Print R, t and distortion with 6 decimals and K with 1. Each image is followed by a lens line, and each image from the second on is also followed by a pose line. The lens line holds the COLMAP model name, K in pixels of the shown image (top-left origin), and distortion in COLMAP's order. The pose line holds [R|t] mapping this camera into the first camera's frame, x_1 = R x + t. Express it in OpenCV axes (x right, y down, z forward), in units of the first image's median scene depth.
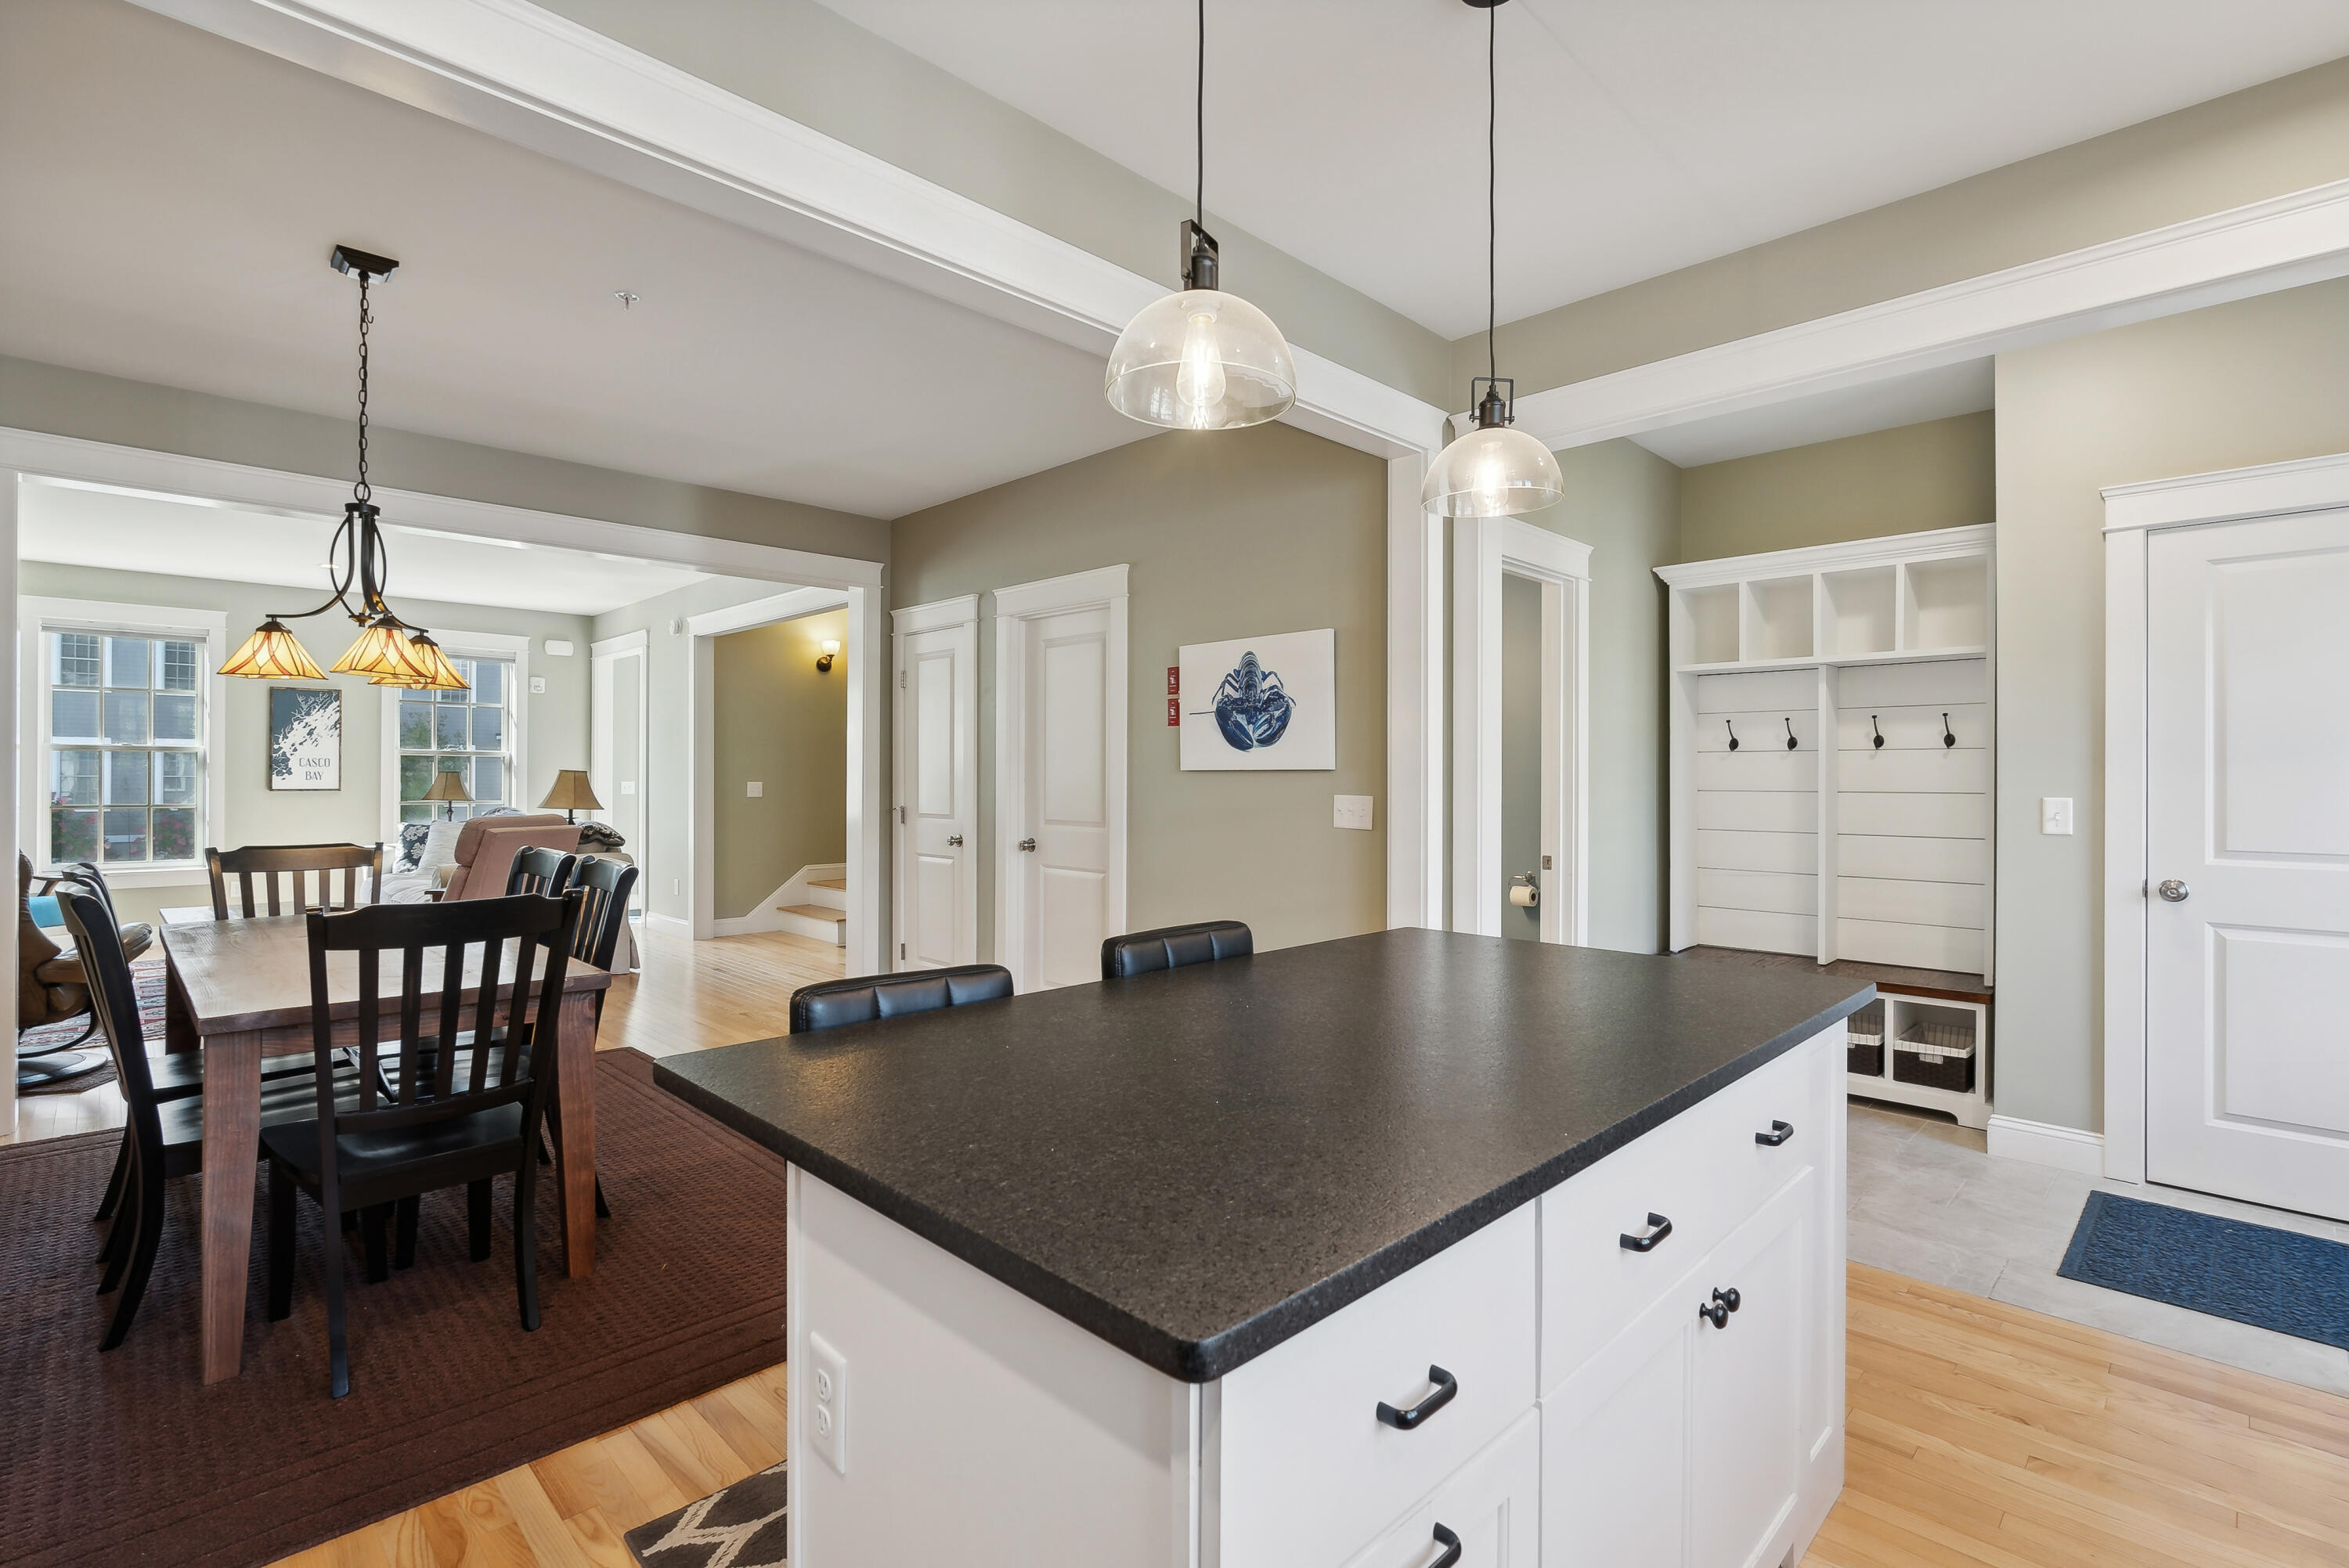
lens RADIAL K [[1075.0, 0, 1189.3], [0, 1075.0, 774.6], [0, 0, 1]] dist [-0.013447, 0.003710]
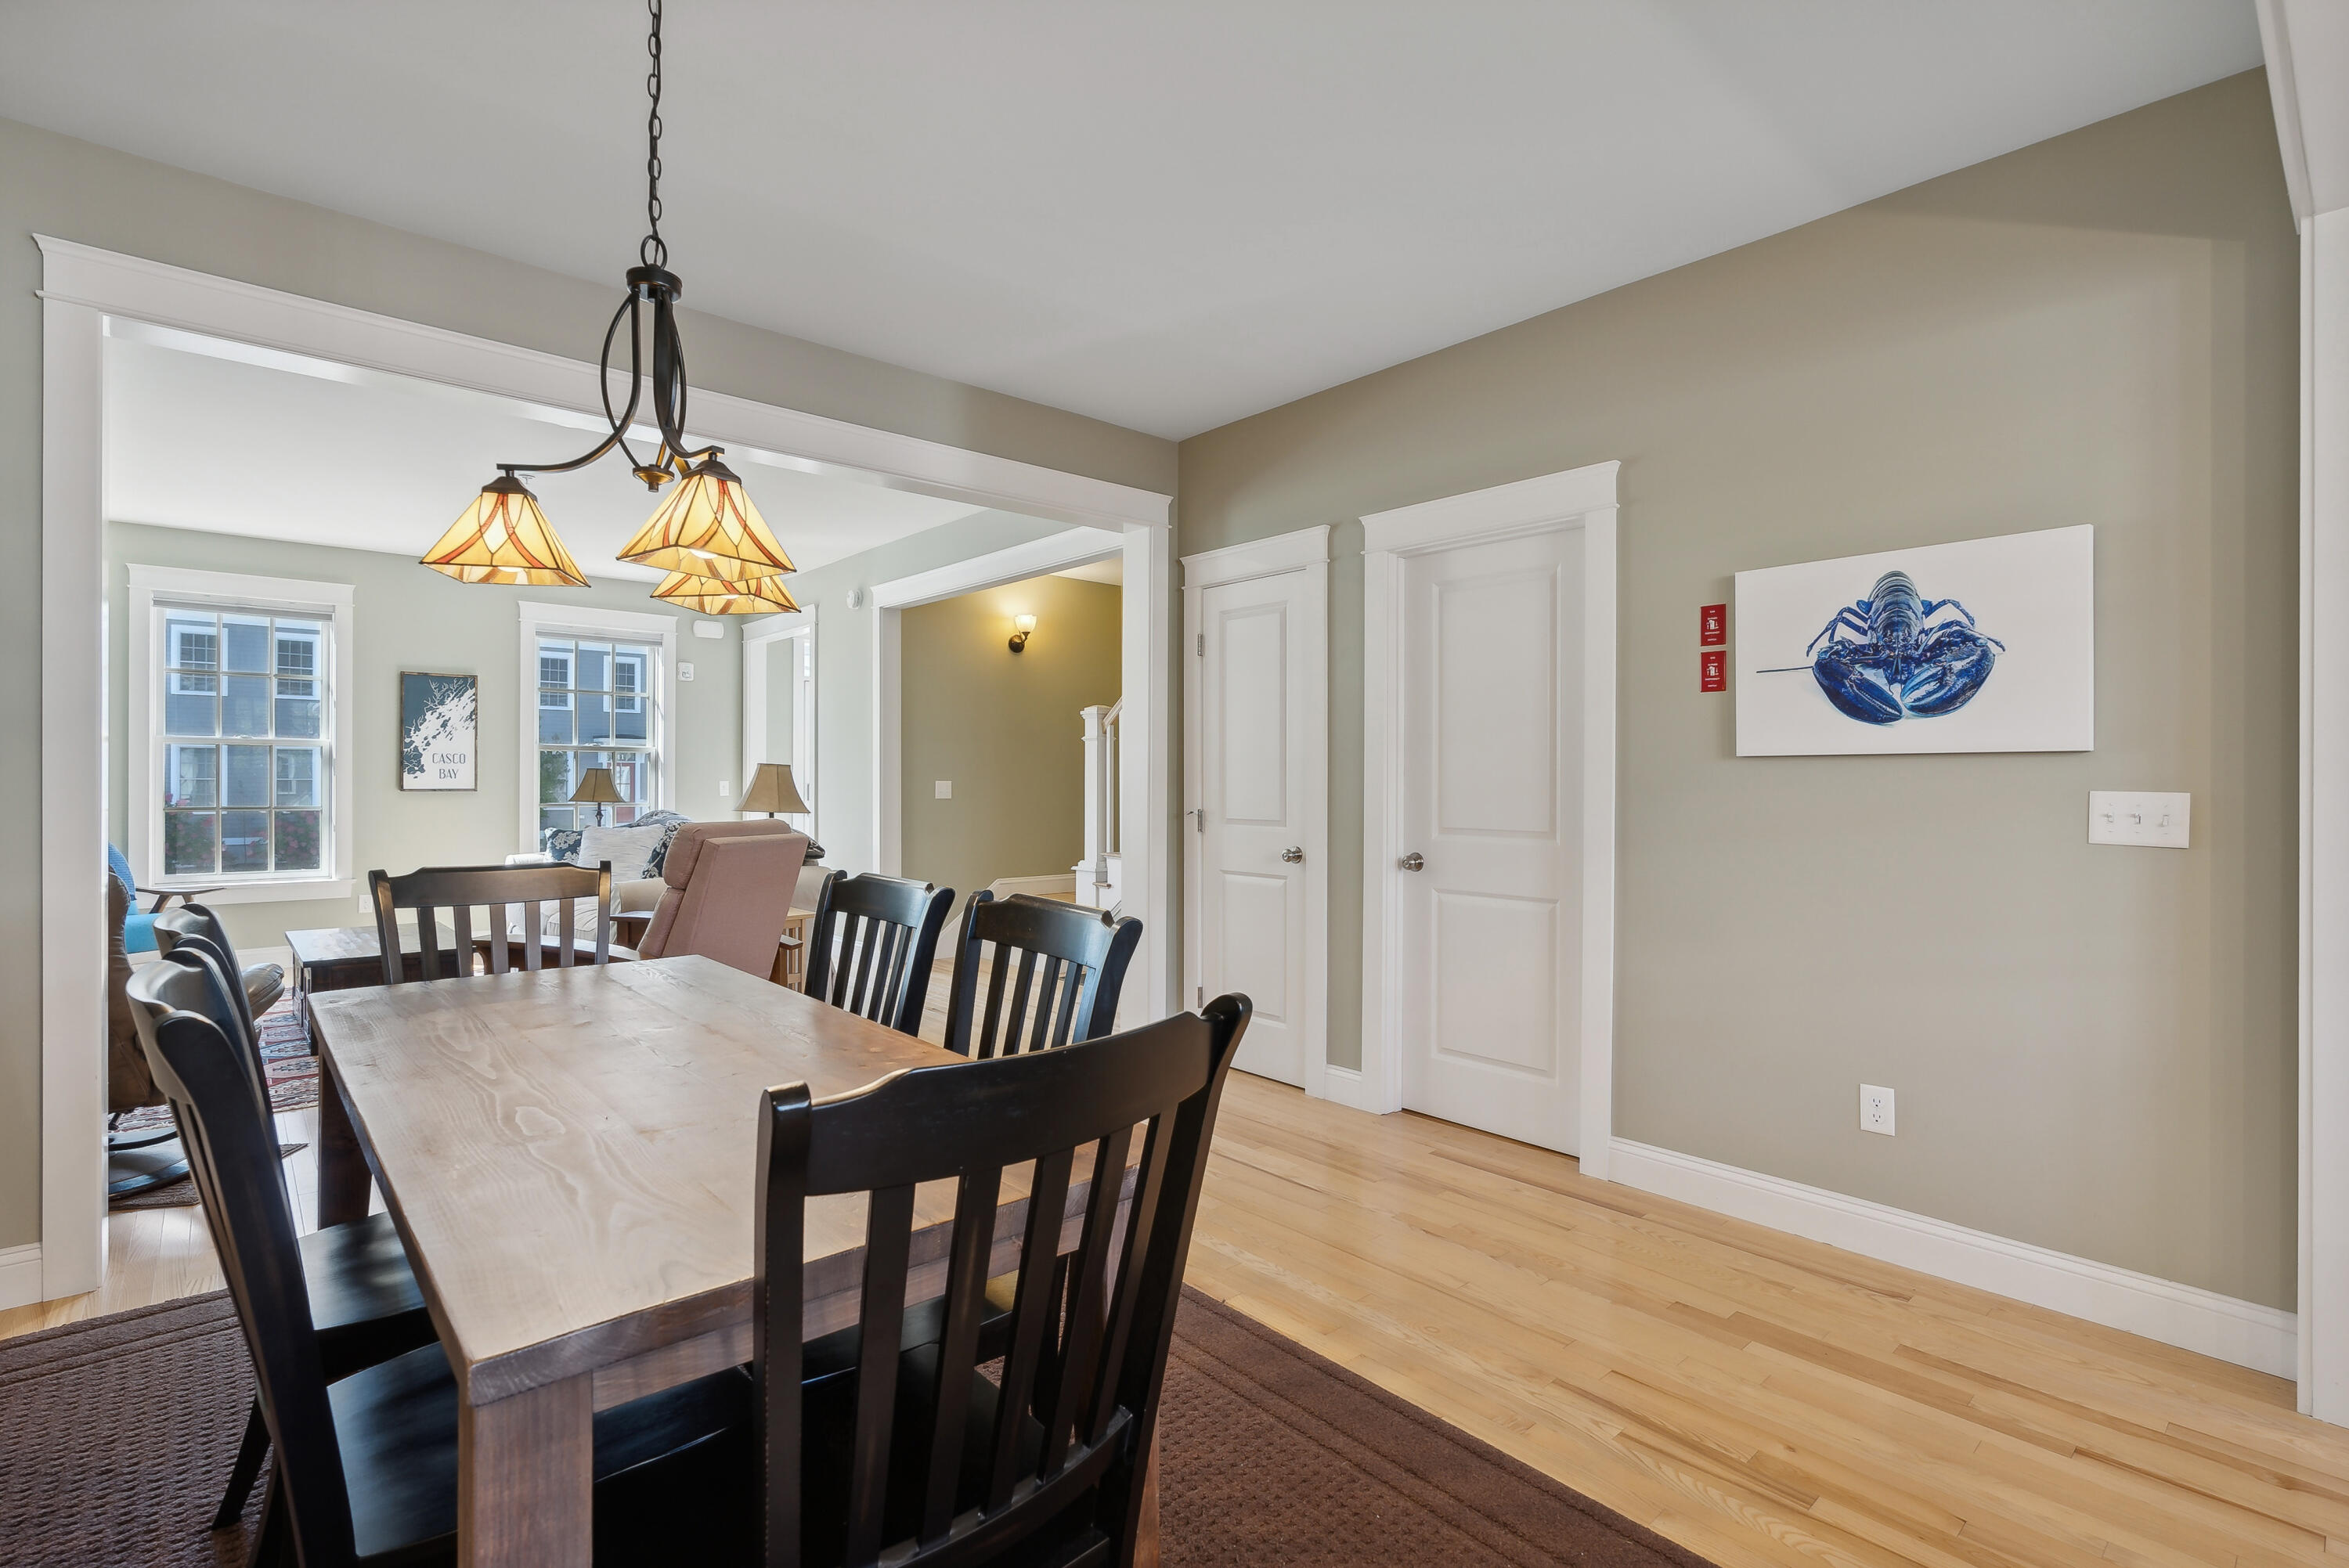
lens RADIAL K [[1075.0, 0, 1181.0], [0, 1075.0, 783.1], [0, 0, 1]] dist [-0.013447, 0.003710]
pose [[0.998095, -0.000077, -0.061690, -0.261503], [0.000311, 0.999993, 0.003789, 0.008607], [0.061689, -0.003801, 0.998088, 0.255308]]
